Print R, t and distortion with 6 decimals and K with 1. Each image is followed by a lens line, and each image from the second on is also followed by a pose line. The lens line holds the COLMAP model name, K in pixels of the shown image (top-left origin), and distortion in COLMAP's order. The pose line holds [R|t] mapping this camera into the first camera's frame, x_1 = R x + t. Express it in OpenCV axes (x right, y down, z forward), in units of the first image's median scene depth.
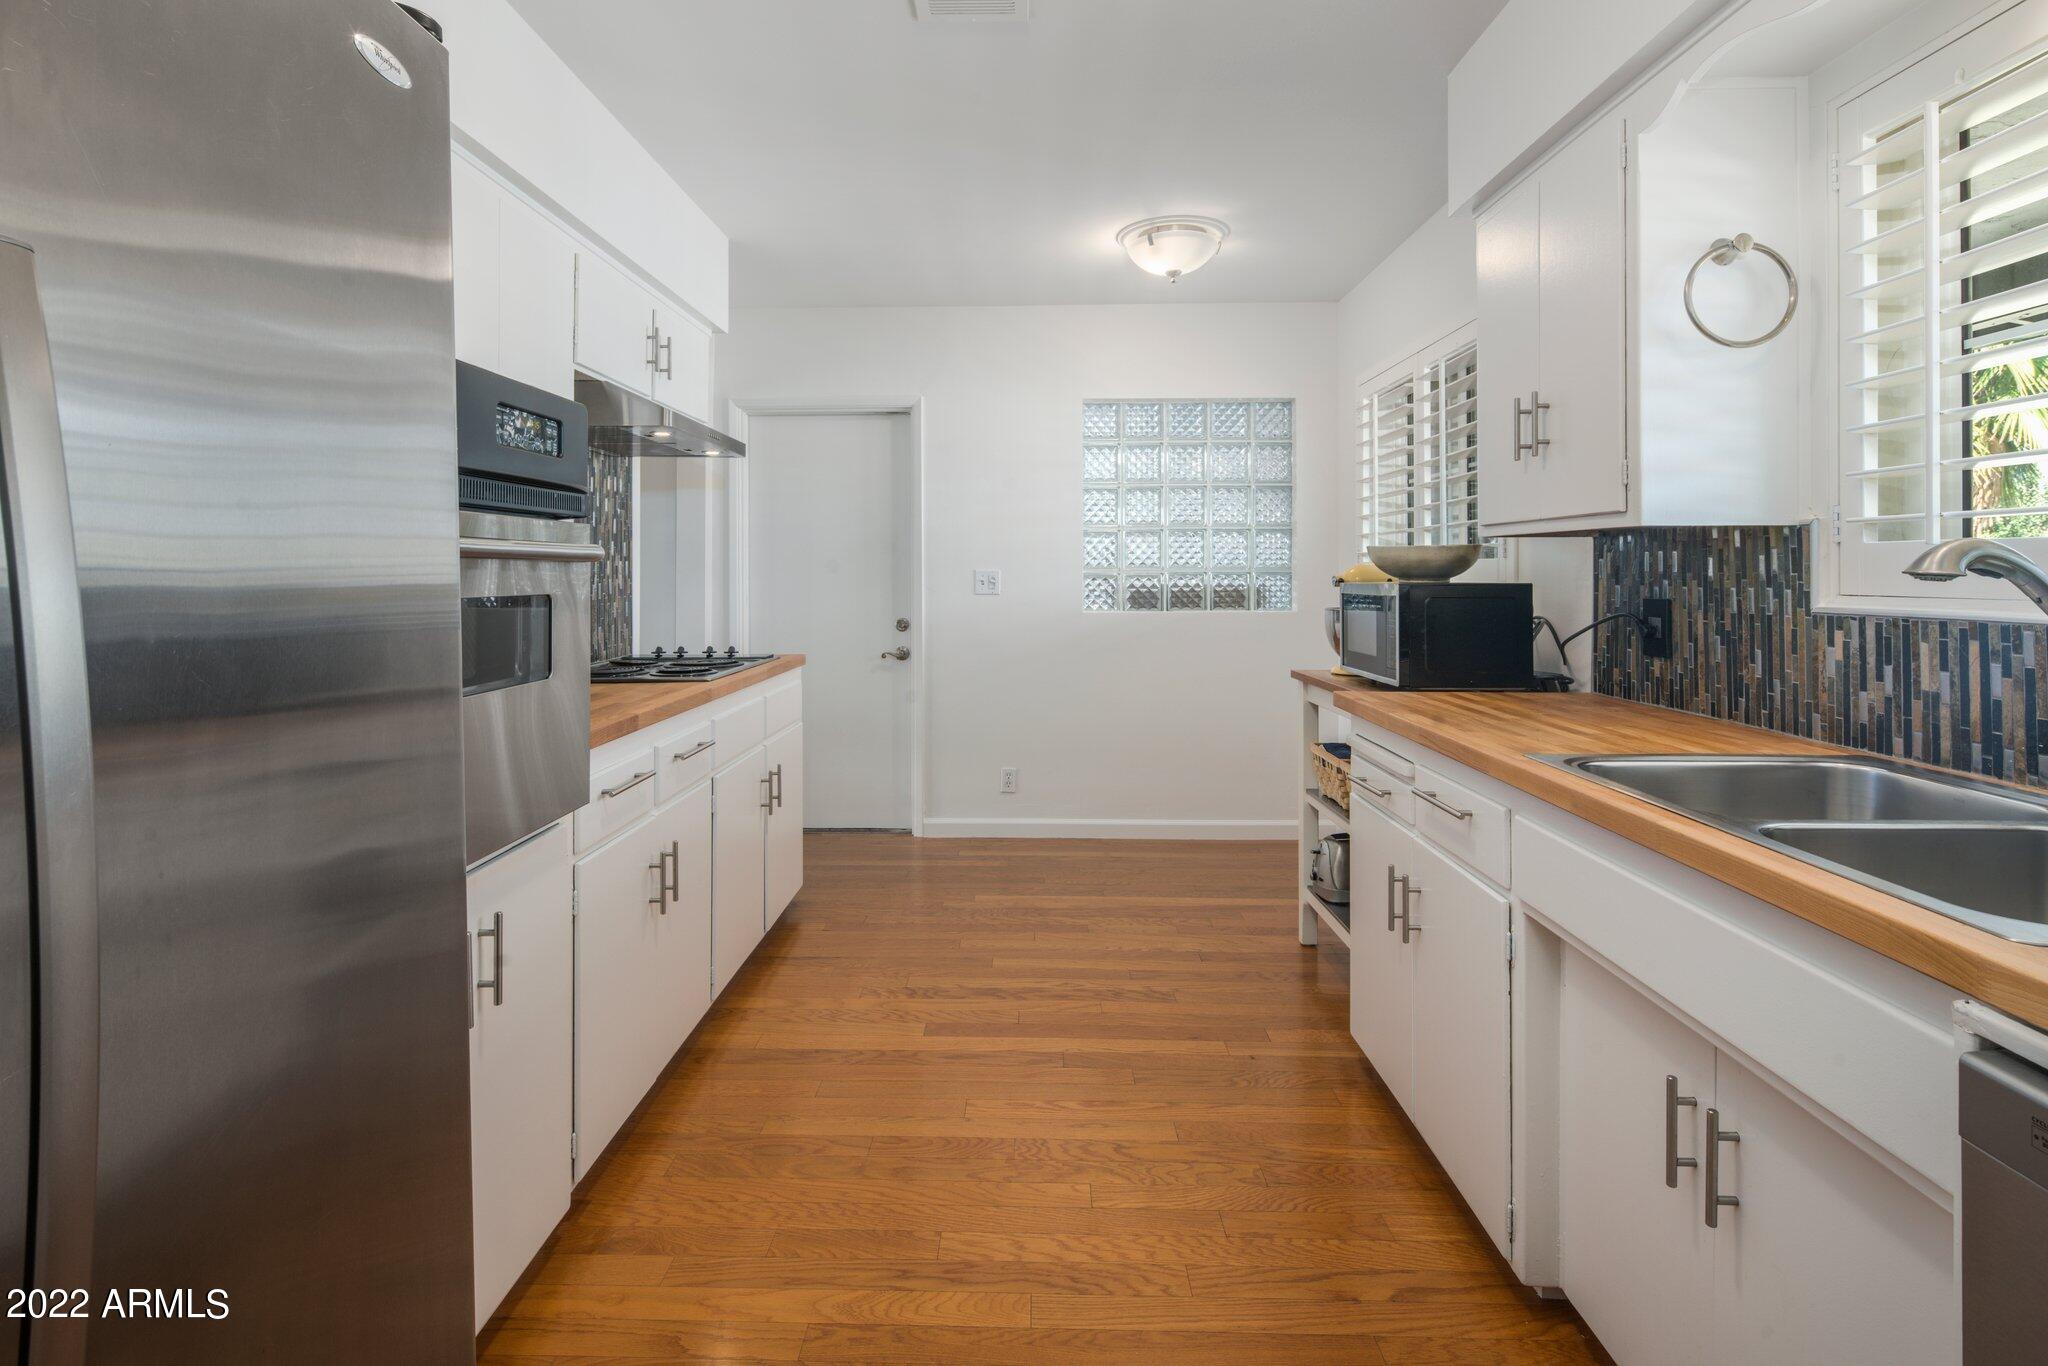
lens RADIAL K [[1000.6, 0, 1003.9], [0, 1000.6, 577.2], [0, 0, 1]] dist [-0.001713, -0.000997]
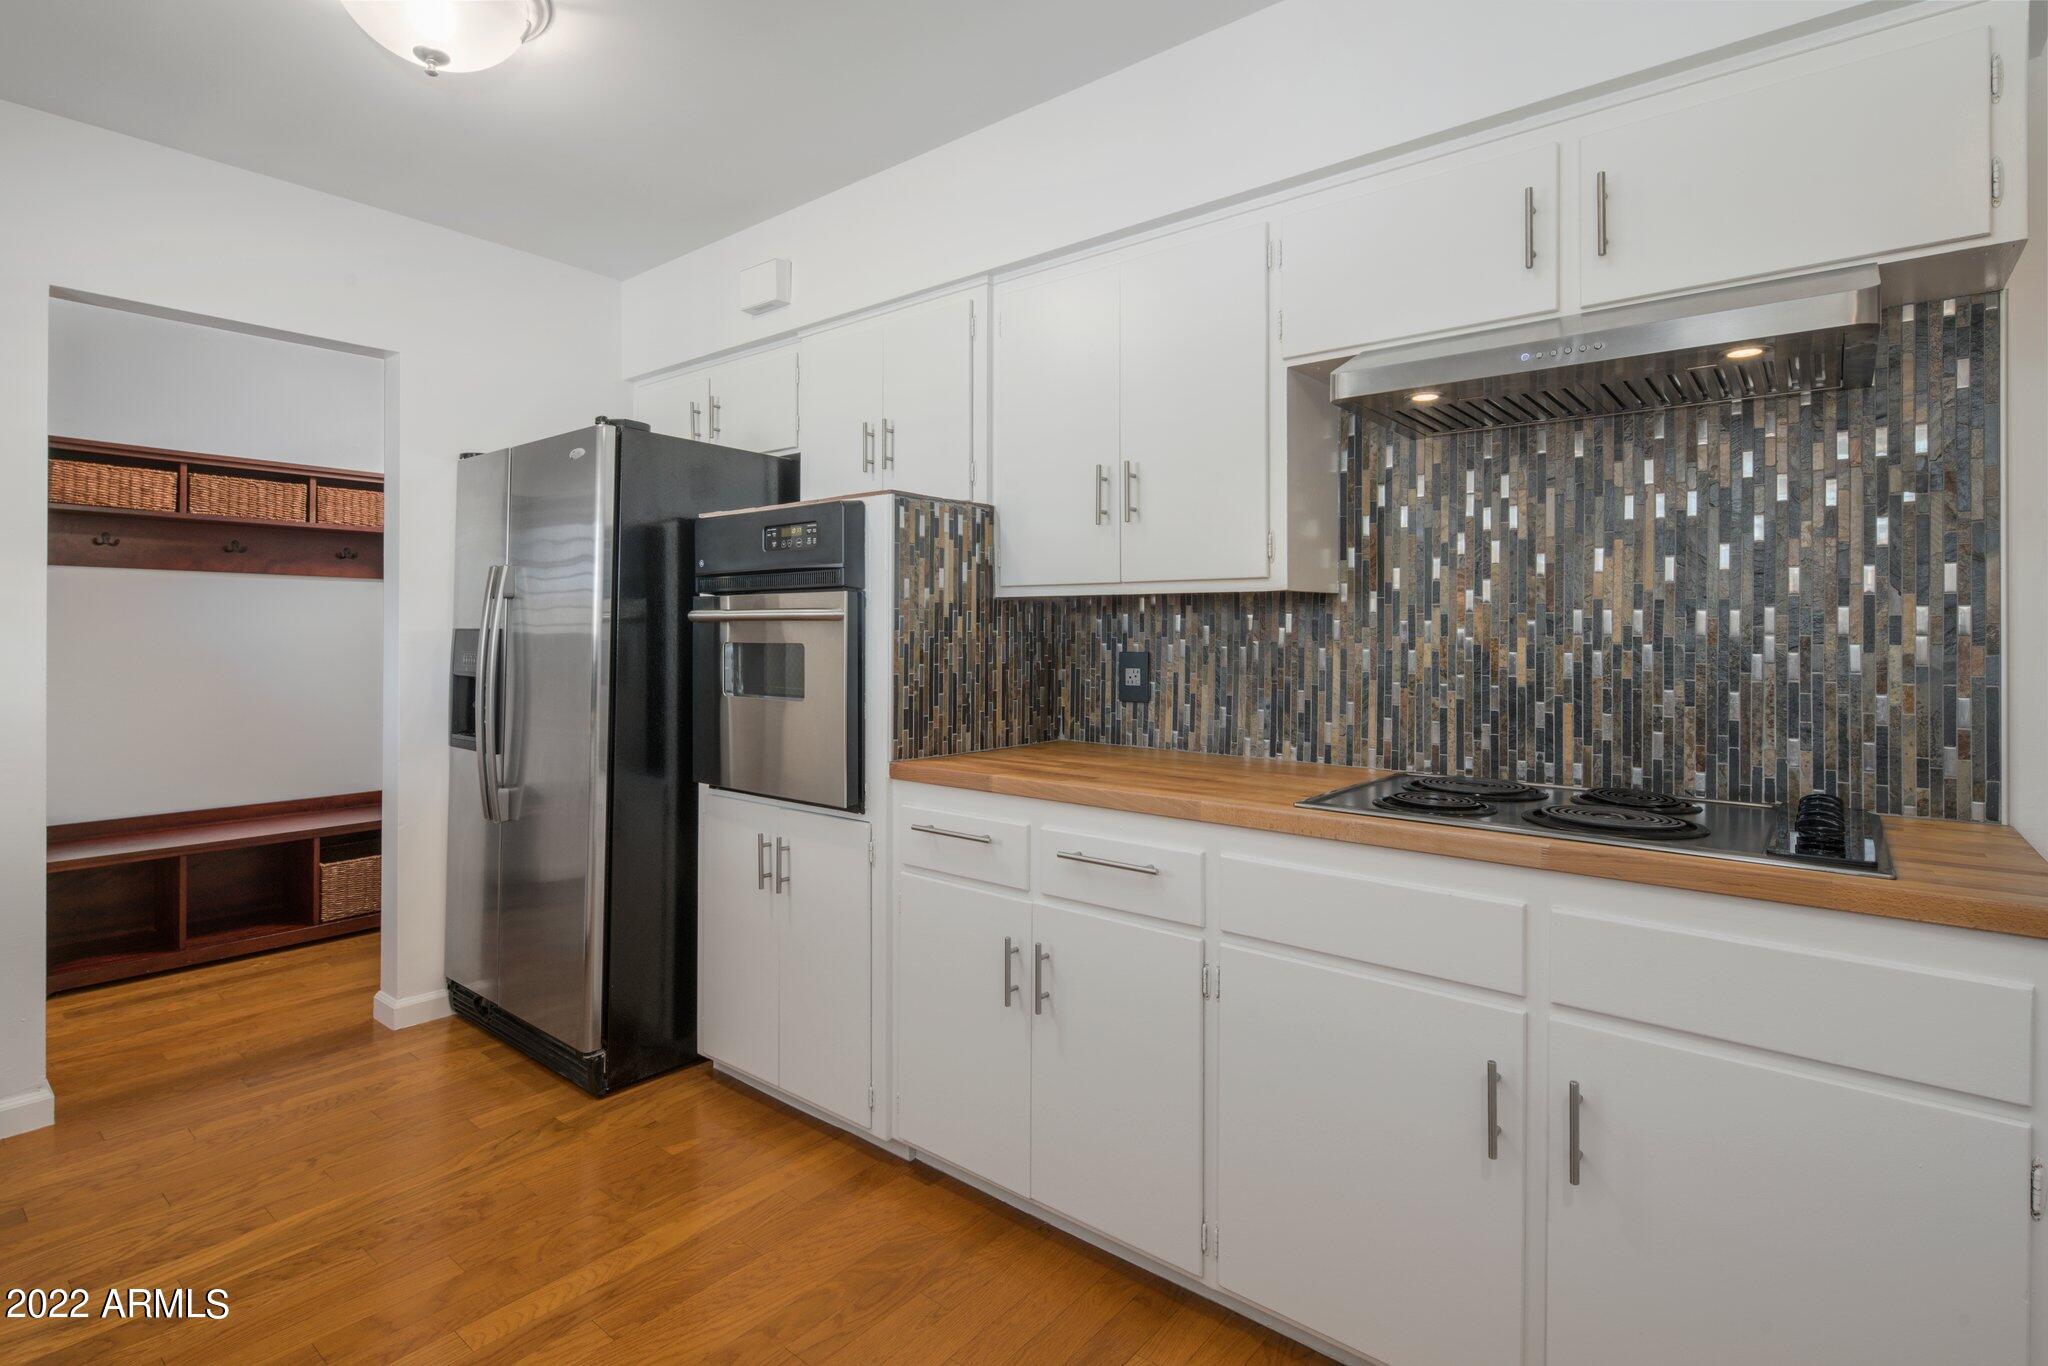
lens RADIAL K [[992.2, 0, 1006.2], [0, 992.2, 627.7], [0, 0, 1]] dist [0.000365, -0.001744]
pose [[-0.613625, -0.003376, -0.789591, 0.427672], [-0.006373, 0.999979, 0.000677, -0.007170], [0.789572, 0.005448, -0.613634, 1.791377]]
